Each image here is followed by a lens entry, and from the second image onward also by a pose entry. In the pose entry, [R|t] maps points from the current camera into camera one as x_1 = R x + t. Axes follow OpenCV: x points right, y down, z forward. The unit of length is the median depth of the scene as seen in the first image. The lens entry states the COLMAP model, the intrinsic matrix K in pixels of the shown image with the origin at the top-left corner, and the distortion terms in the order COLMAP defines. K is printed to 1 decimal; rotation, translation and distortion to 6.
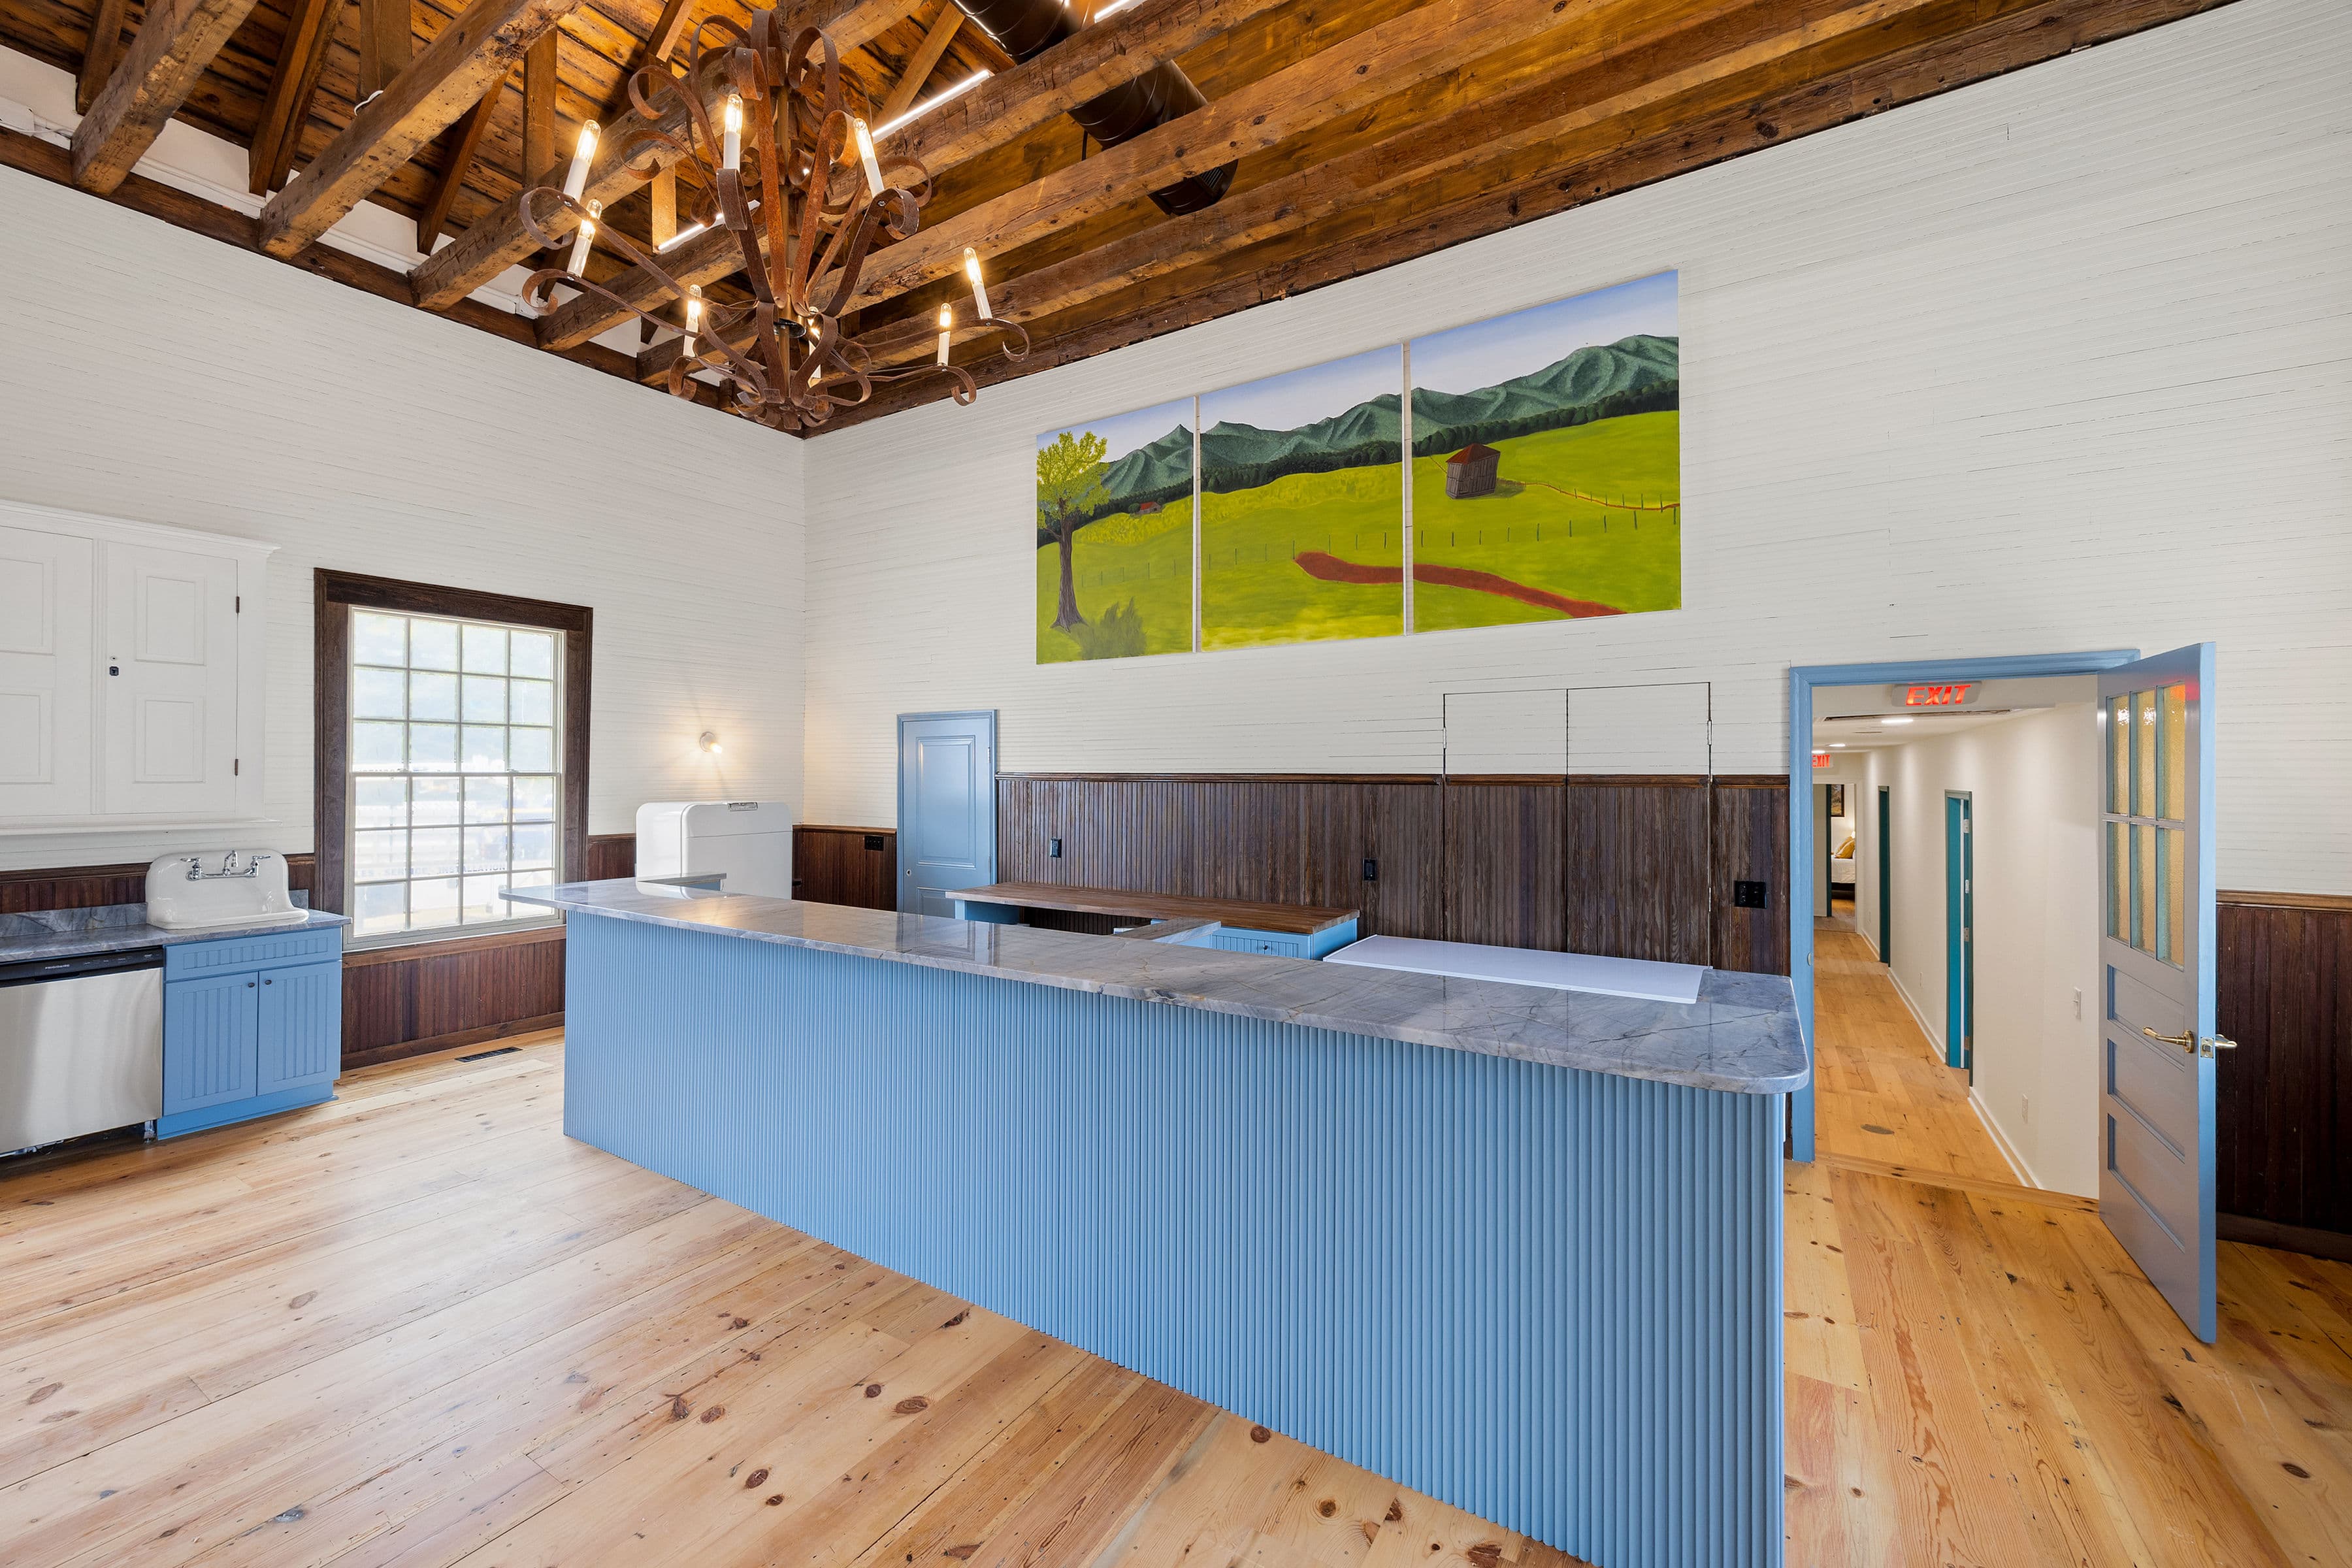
lens RADIAL K [[924.4, 0, 1178.5], [0, 924.4, 772.2], [0, 0, 1]] dist [0.009627, -0.000197]
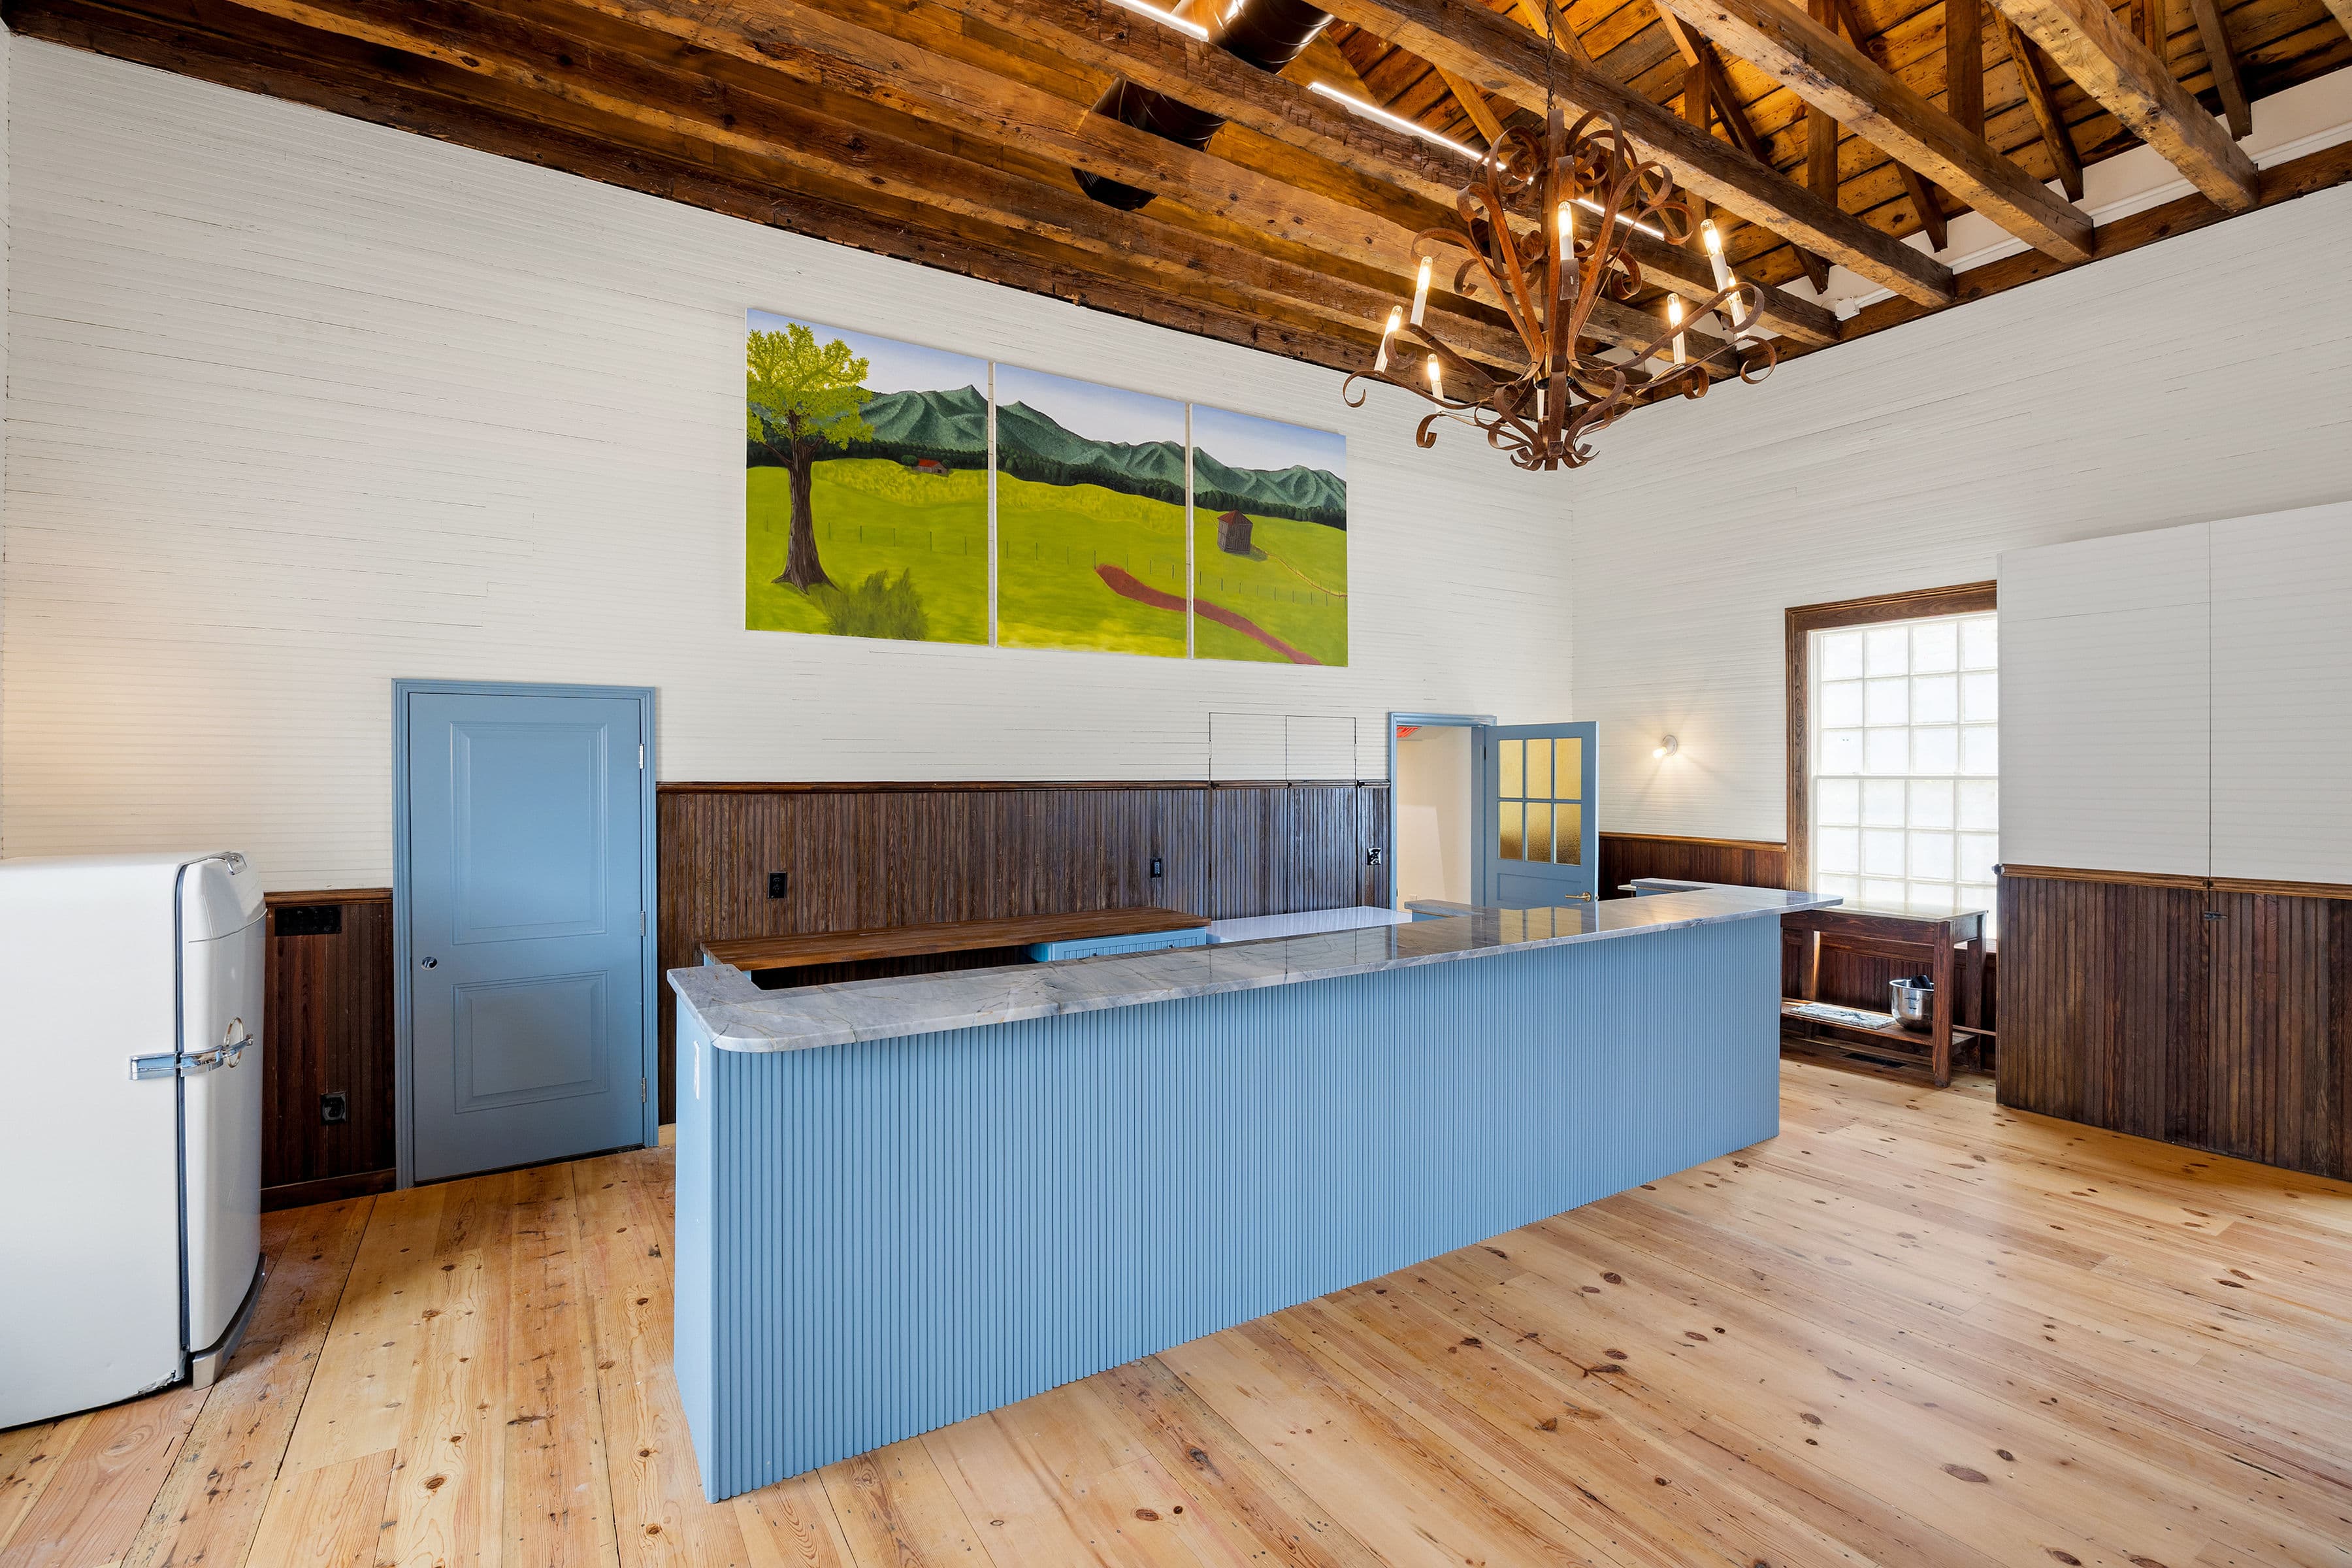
lens RADIAL K [[1034.1, 0, 1160.3], [0, 1034.1, 774.9], [0, 0, 1]] dist [-0.016438, 0.000834]
pose [[0.444944, -0.005848, 0.895539, -0.883286], [0.001580, 0.999982, 0.005745, -0.011661], [-0.895557, -0.001141, 0.444945, 0.446352]]
